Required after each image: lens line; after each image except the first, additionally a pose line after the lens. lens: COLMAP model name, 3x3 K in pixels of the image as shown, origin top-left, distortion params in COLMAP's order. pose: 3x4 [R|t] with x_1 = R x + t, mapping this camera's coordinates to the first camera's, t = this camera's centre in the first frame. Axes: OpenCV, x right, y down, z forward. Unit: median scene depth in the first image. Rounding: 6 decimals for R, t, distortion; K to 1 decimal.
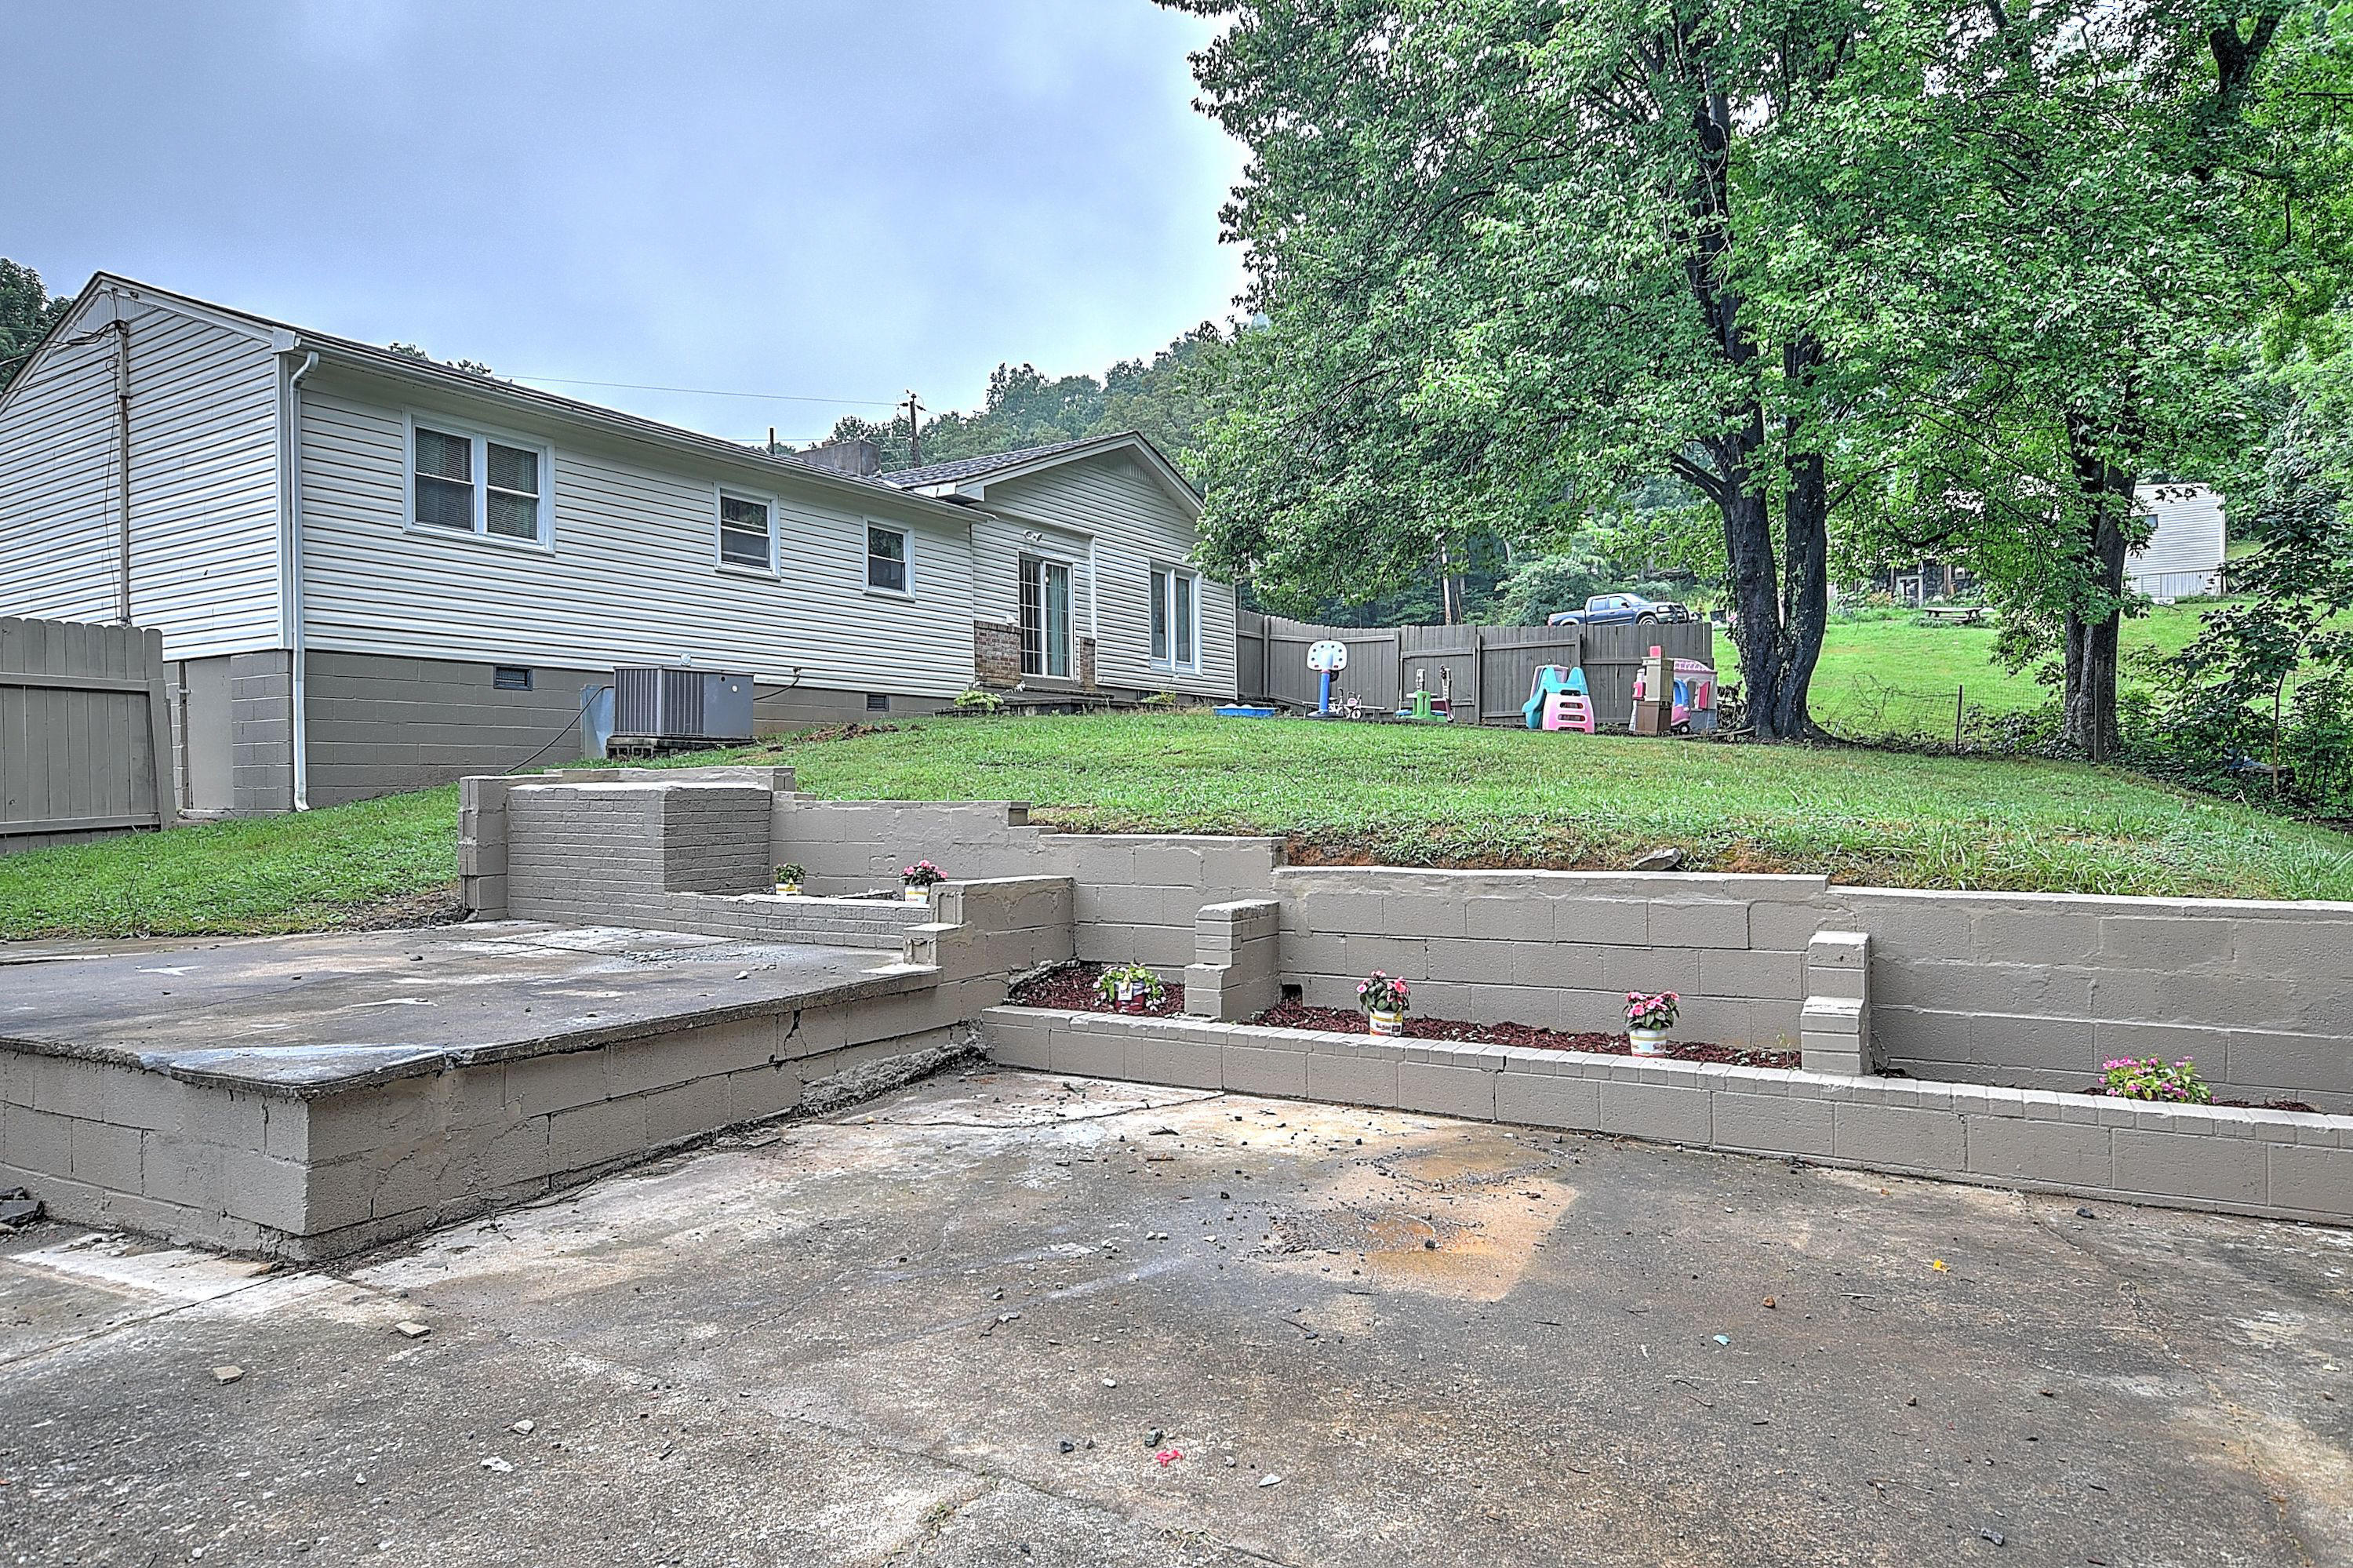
lens RADIAL K [[1427.1, 0, 1200.6], [0, 1427.1, 787.1], [0, 0, 1]] dist [-0.007596, 0.000960]
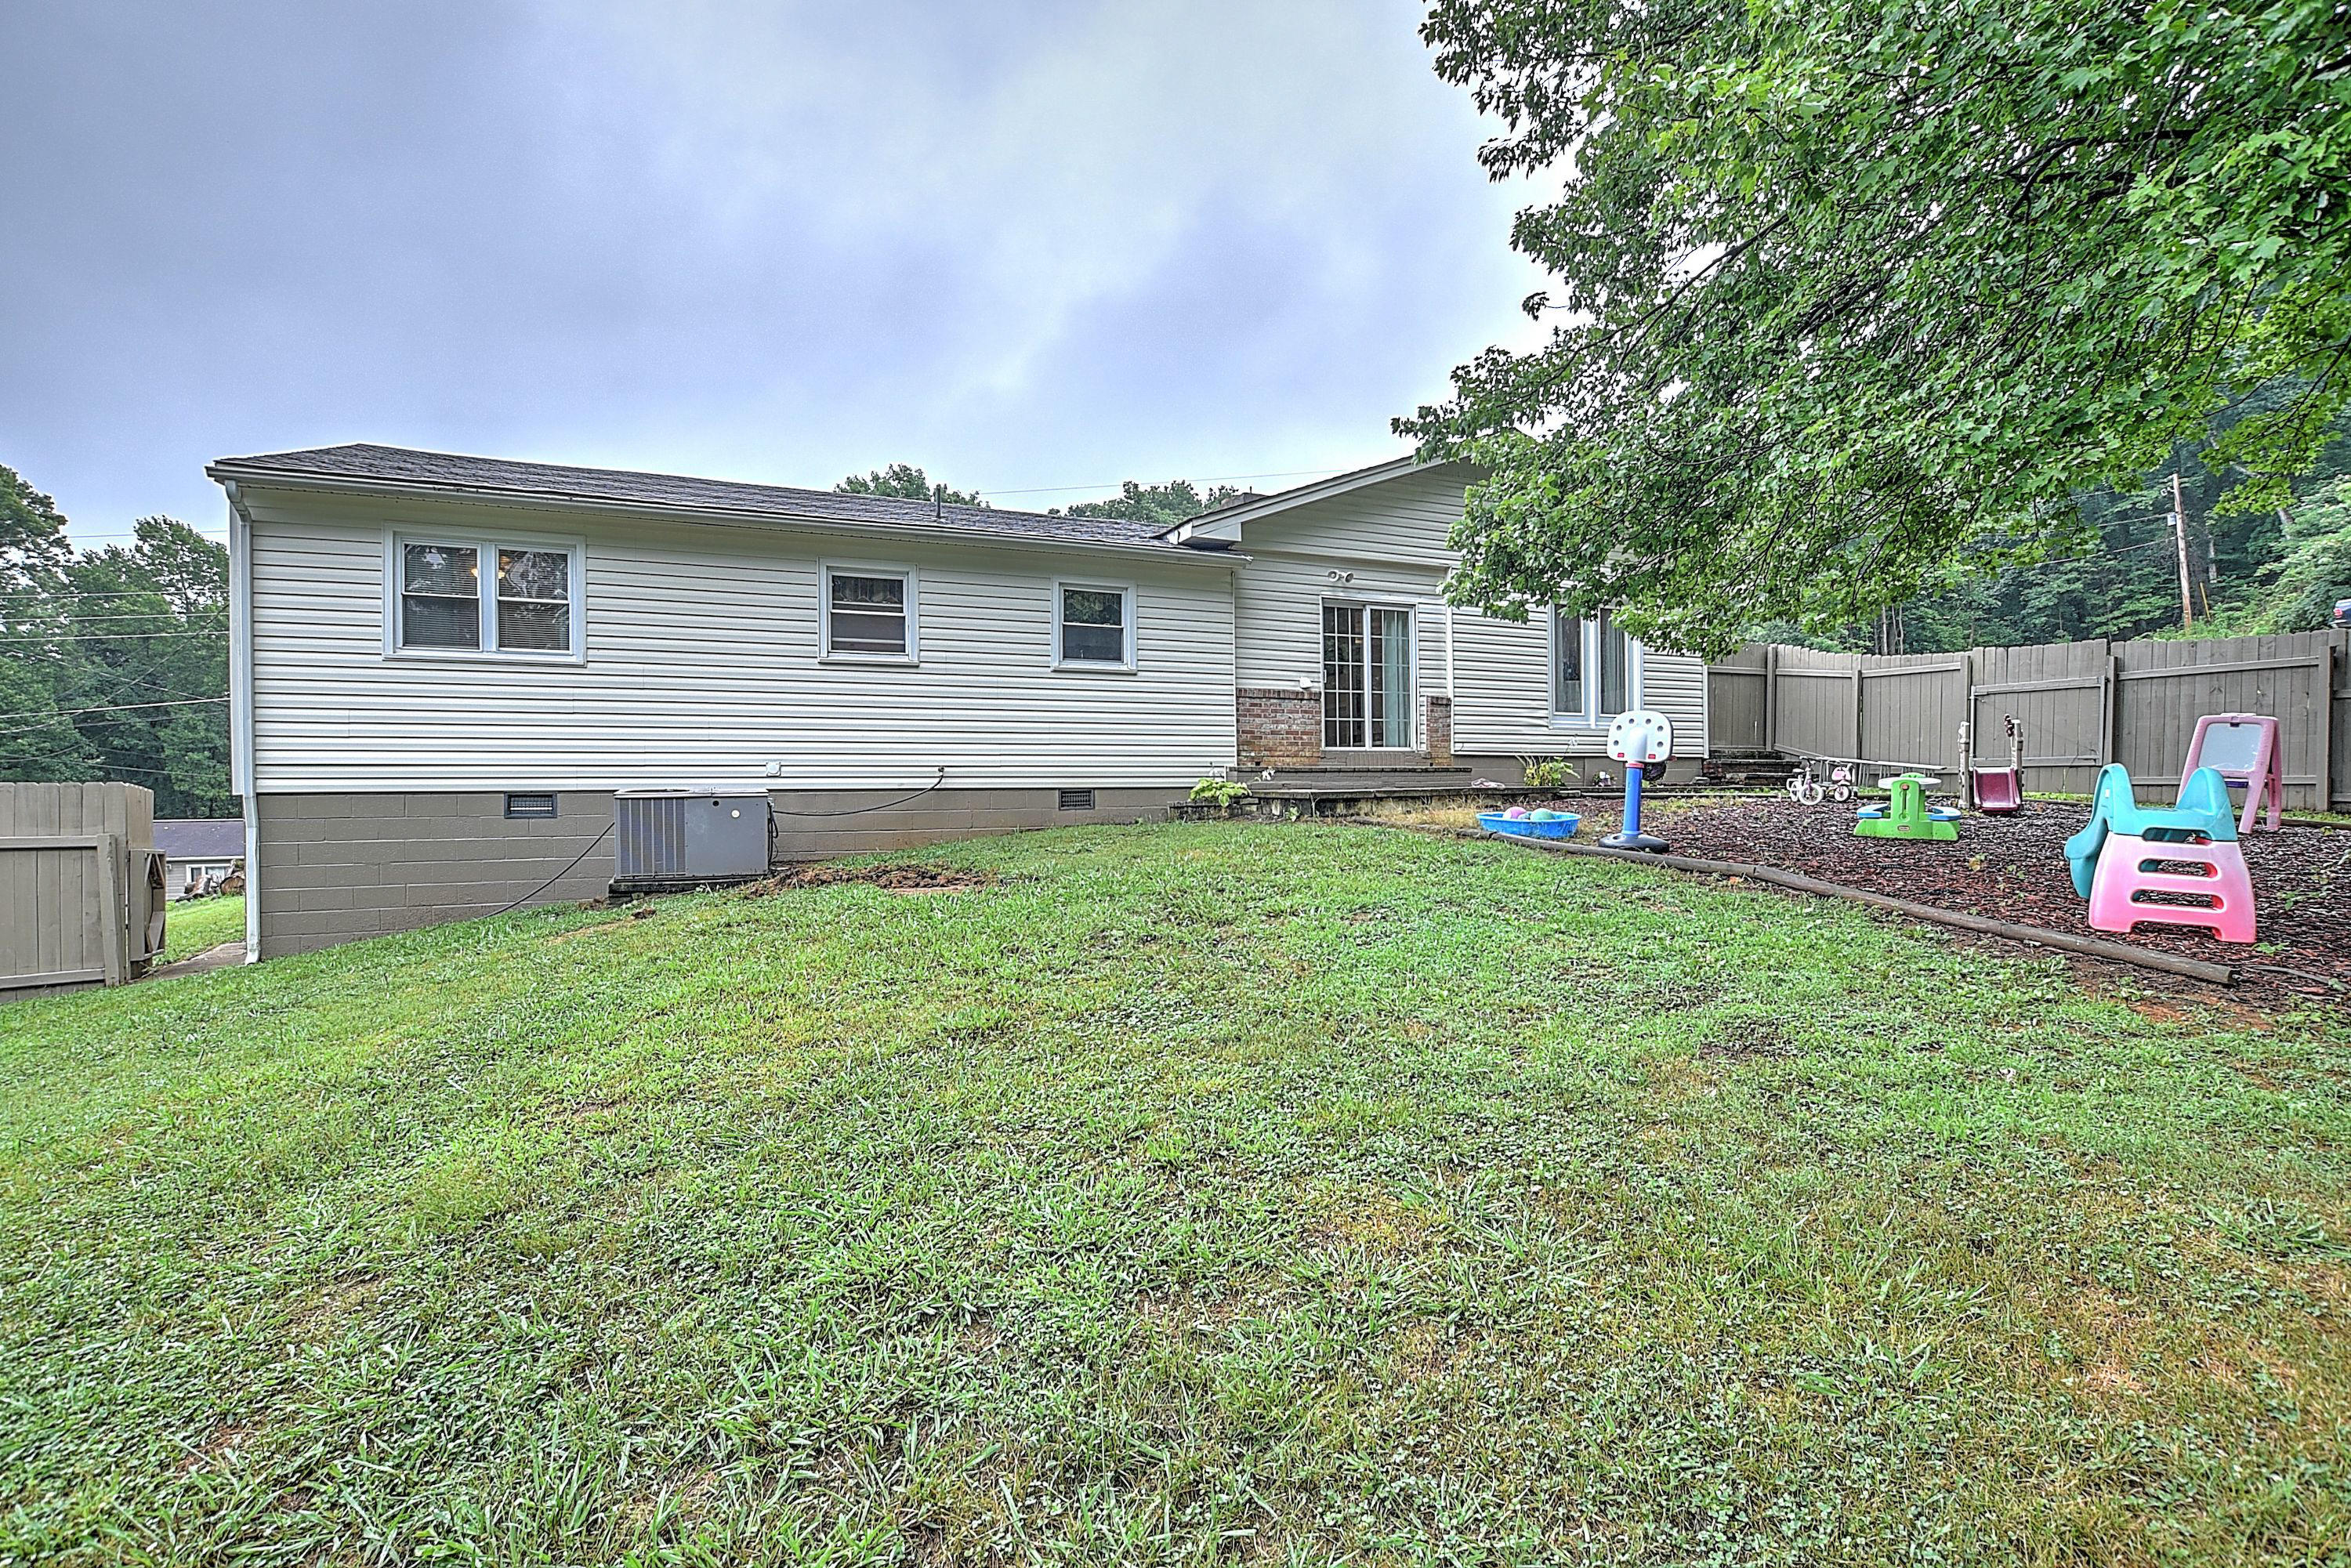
lens RADIAL K [[1064.5, 0, 1160.4], [0, 1064.5, 786.7], [0, 0, 1]] dist [-0.033119, 0.006167]
pose [[0.807052, 0.009140, -0.590410, 0.177578], [-0.003393, 0.999935, 0.010843, -0.073155], [0.590471, -0.006748, 0.807031, 0.523005]]
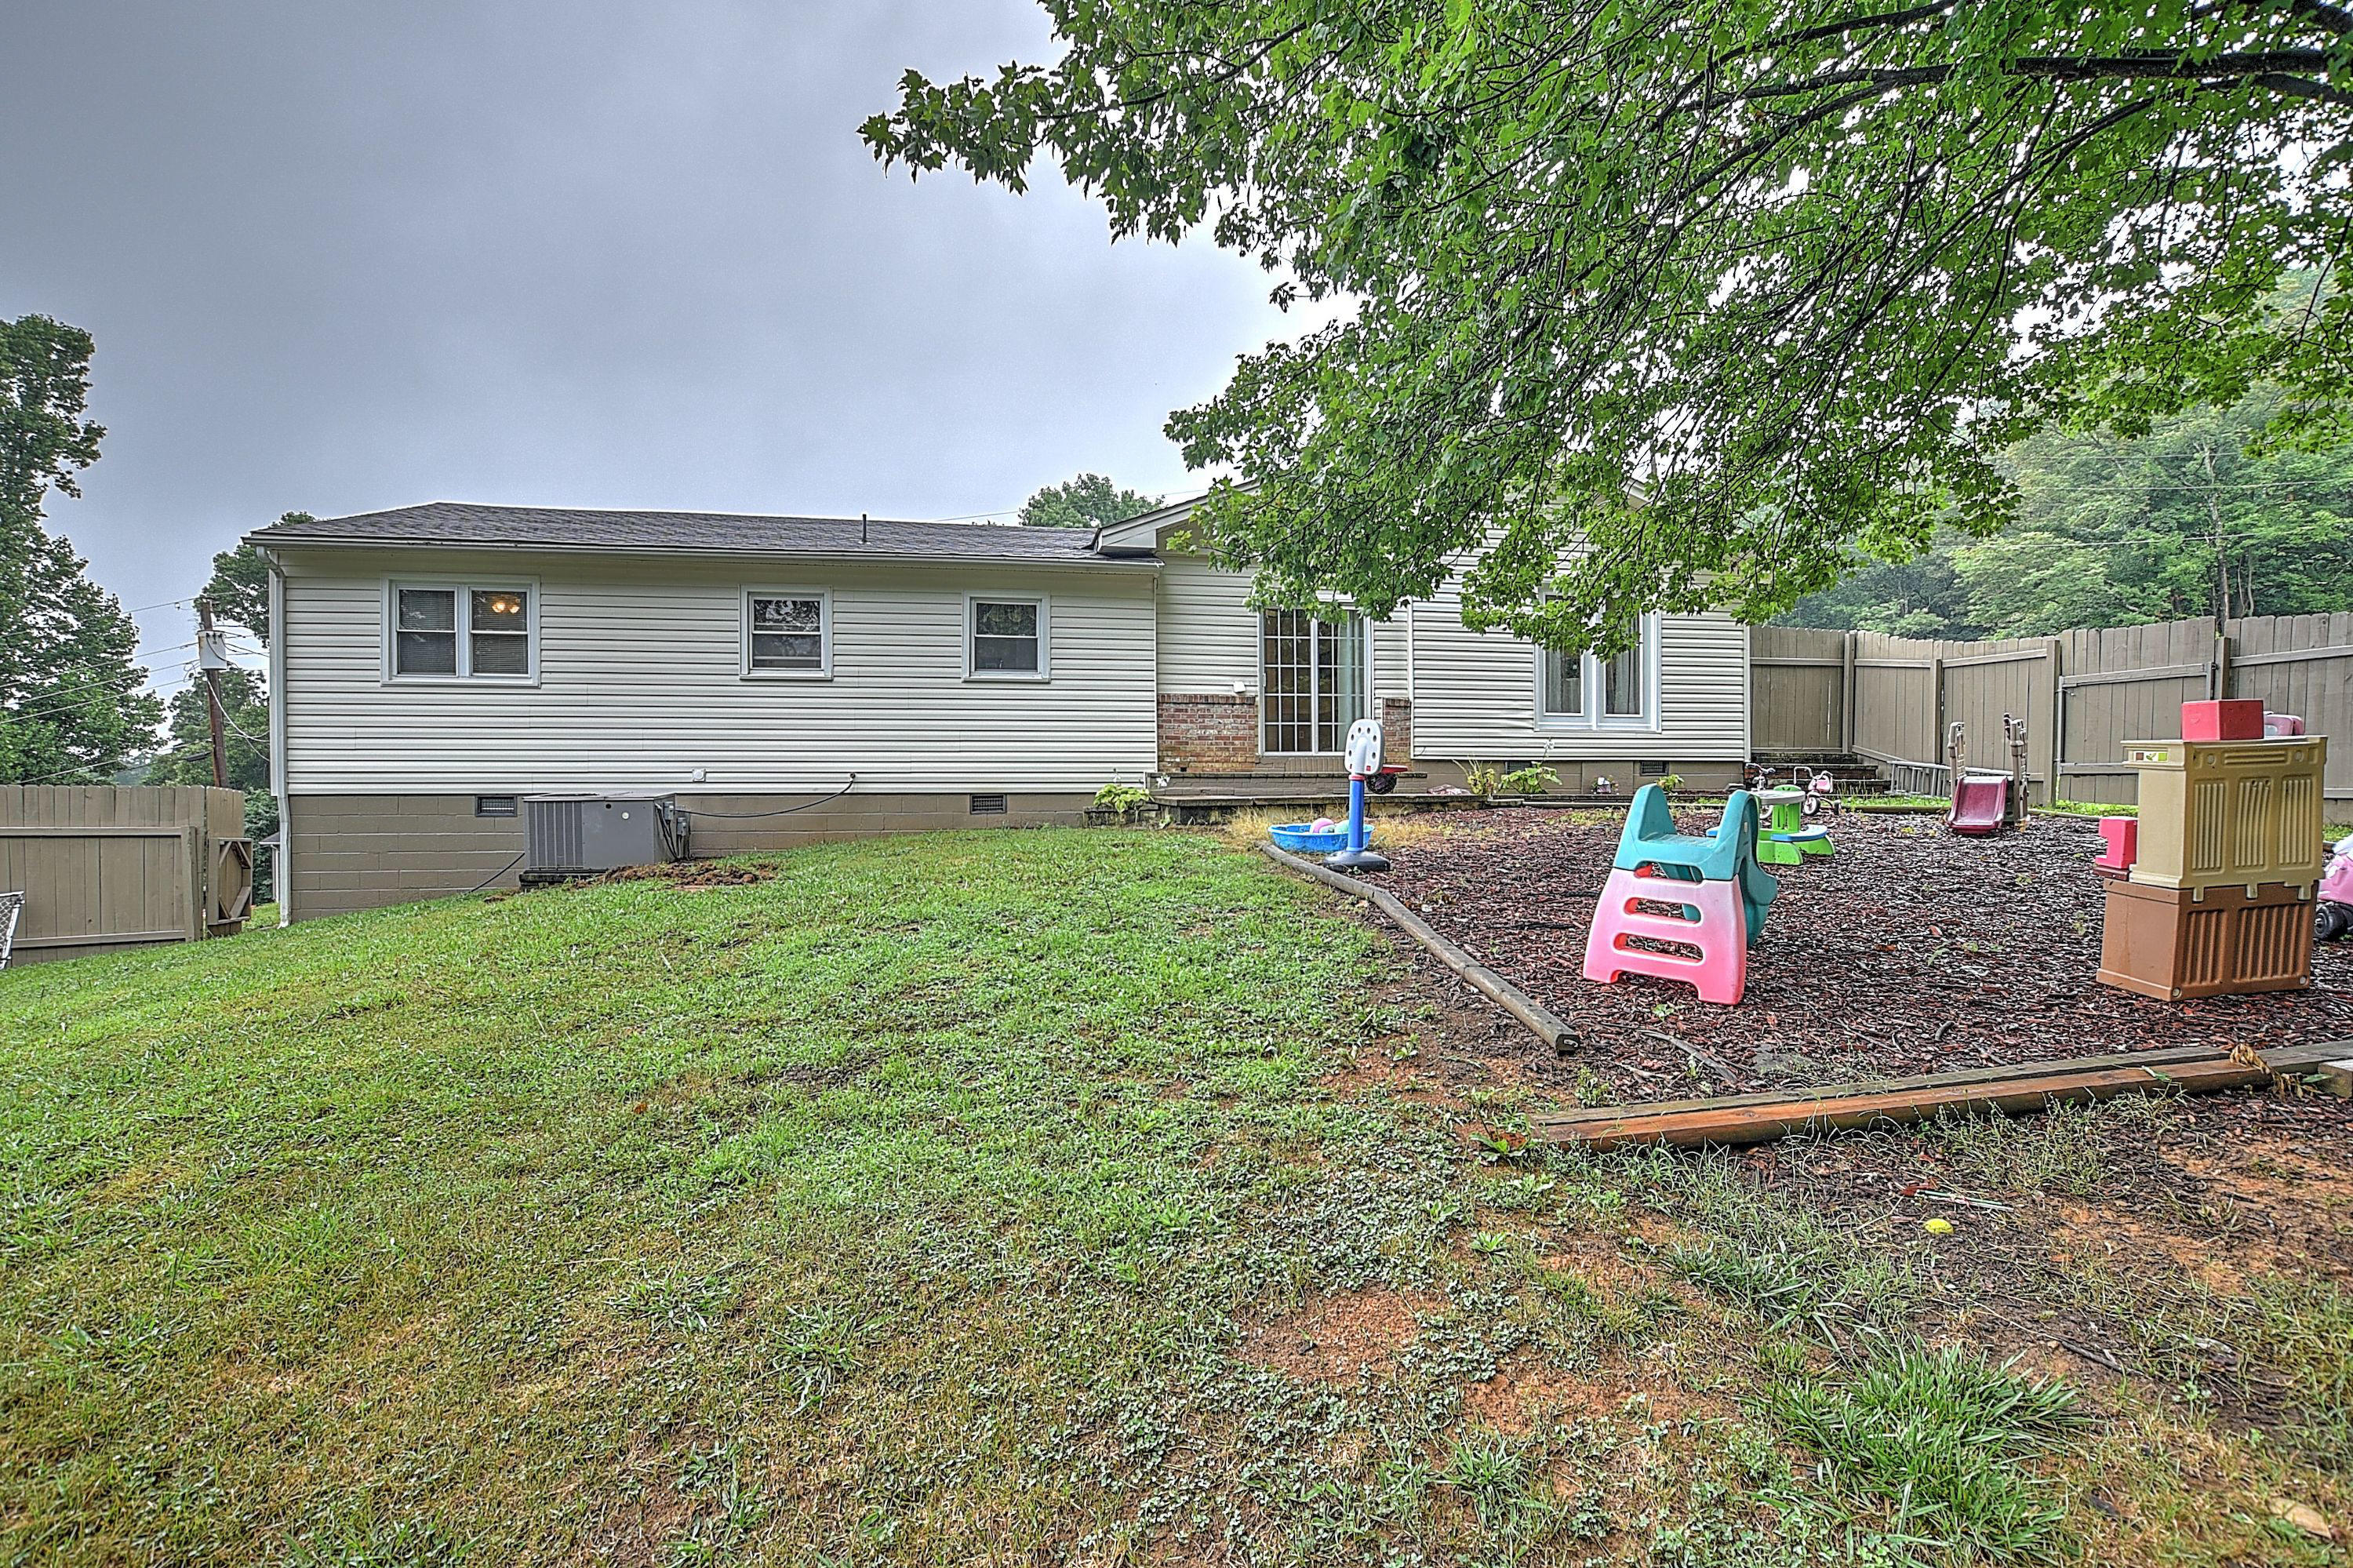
lens RADIAL K [[1065.5, 0, 1158.0], [0, 1065.5, 788.5], [0, 0, 1]] dist [-0.033119, 0.006167]
pose [[0.638645, 0.016823, -0.769318, 0.335011], [-0.005538, 0.999836, 0.017266, -0.079945], [0.769482, -0.006766, 0.638633, 0.659192]]
